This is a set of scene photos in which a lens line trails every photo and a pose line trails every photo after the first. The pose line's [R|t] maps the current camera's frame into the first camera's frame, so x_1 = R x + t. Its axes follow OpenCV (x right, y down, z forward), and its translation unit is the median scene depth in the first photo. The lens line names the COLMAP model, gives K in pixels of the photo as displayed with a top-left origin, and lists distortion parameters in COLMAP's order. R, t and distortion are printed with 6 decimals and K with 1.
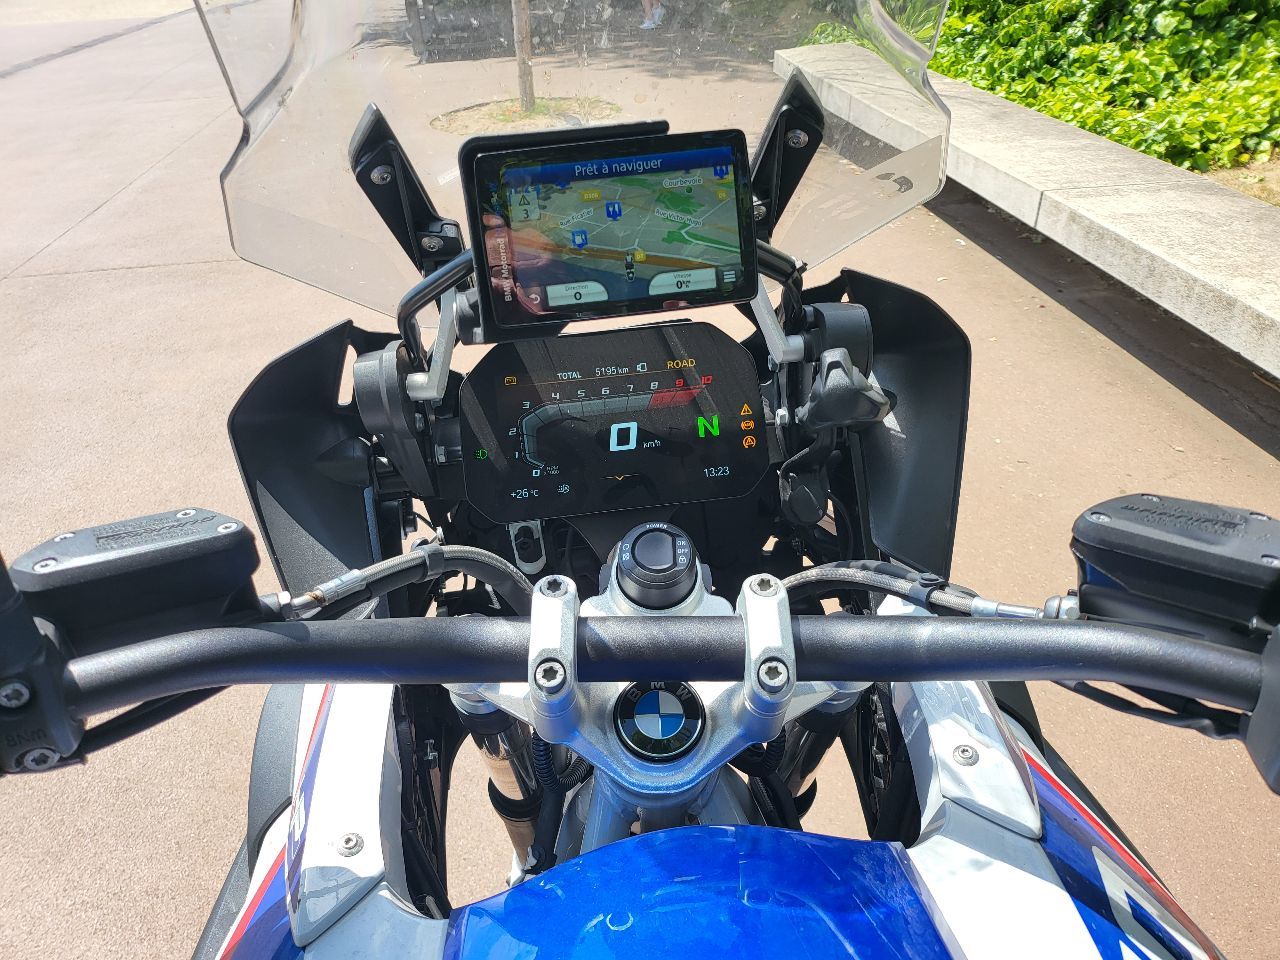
lens RADIAL K [[907.4, 0, 639.6], [0, 907.4, 475.4], [0, 0, 1]] dist [0.050996, -0.049345]
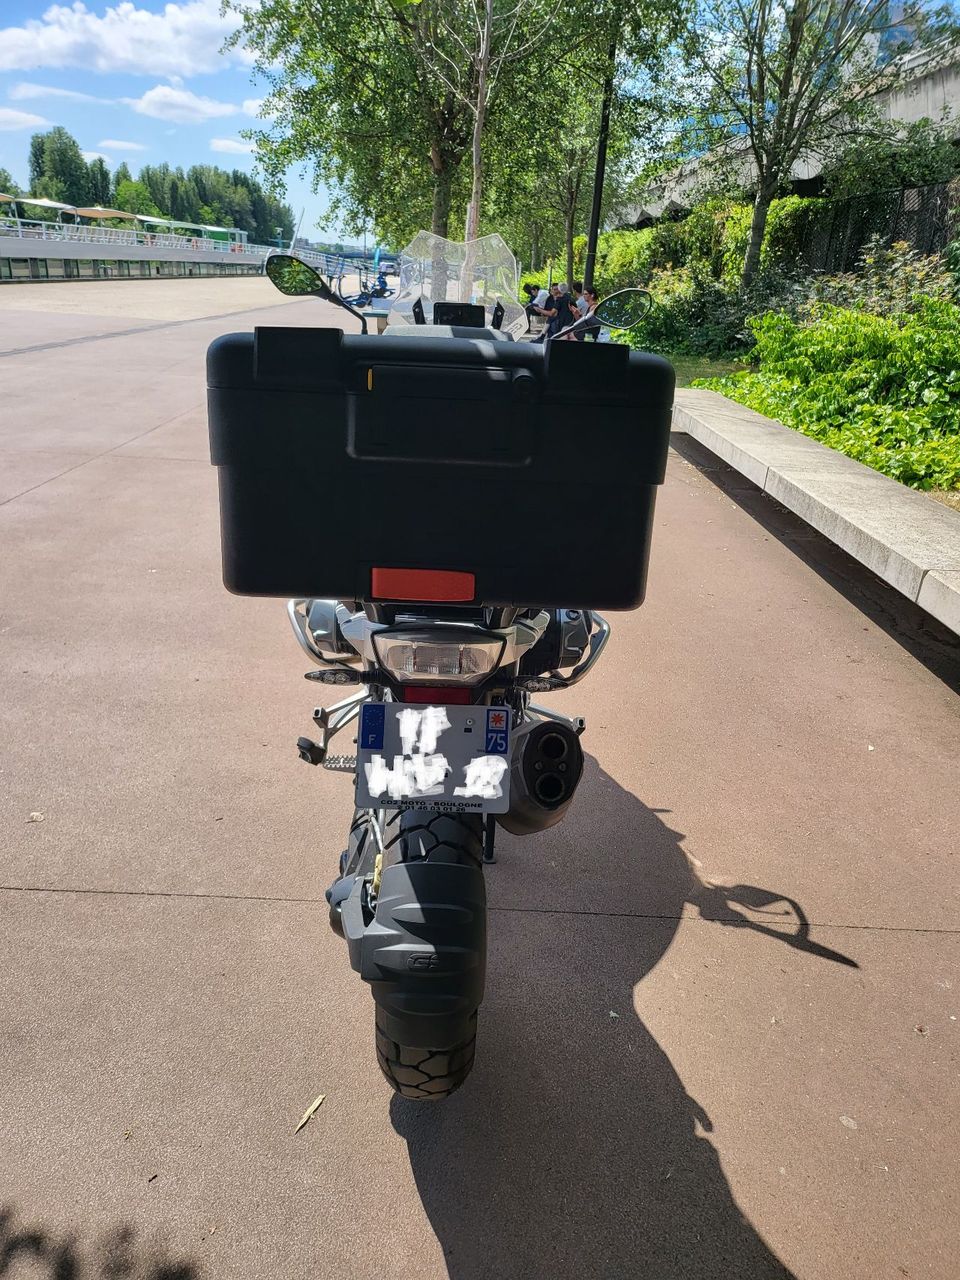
lens RADIAL K [[907.4, 0, 480.0], [0, 907.4, 640.0], [0, 0, 1]] dist [0.050996, -0.049345]
pose [[0.988872, 0.132084, -0.068449, 0.538160], [-0.142000, 0.975235, -0.169567, 1.876089], [0.044356, 0.177399, 0.983139, -3.045601]]
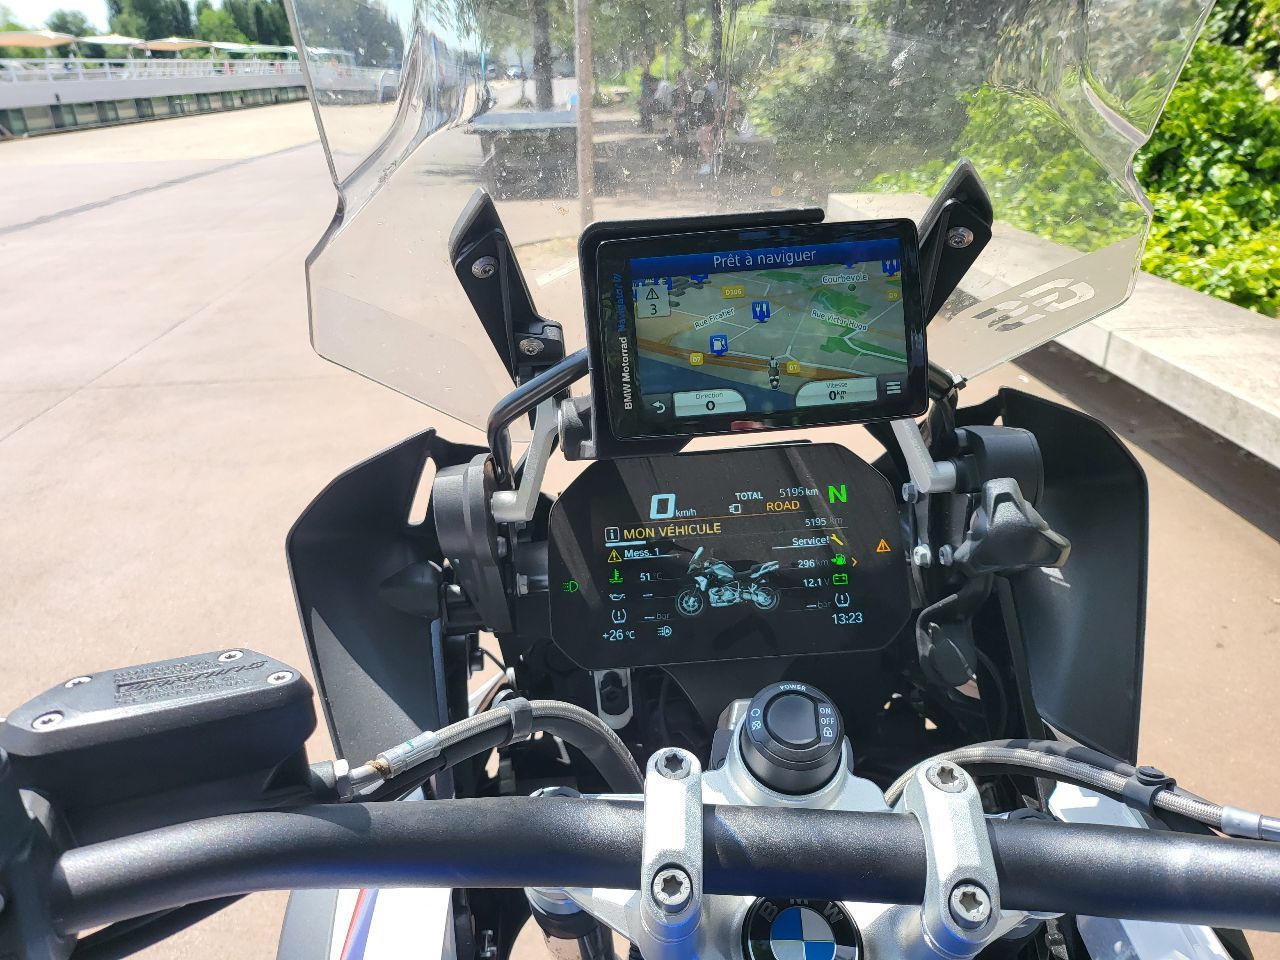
lens RADIAL K [[909.2, 0, 640.9], [0, 909.2, 484.1], [0, 0, 1]] dist [0.052999, -0.062657]
pose [[0.998379, 0.032419, -0.046775, -0.074588], [-0.038161, 0.991091, -0.127602, -0.012995], [0.042222, 0.129180, 0.990722, 0.144045]]
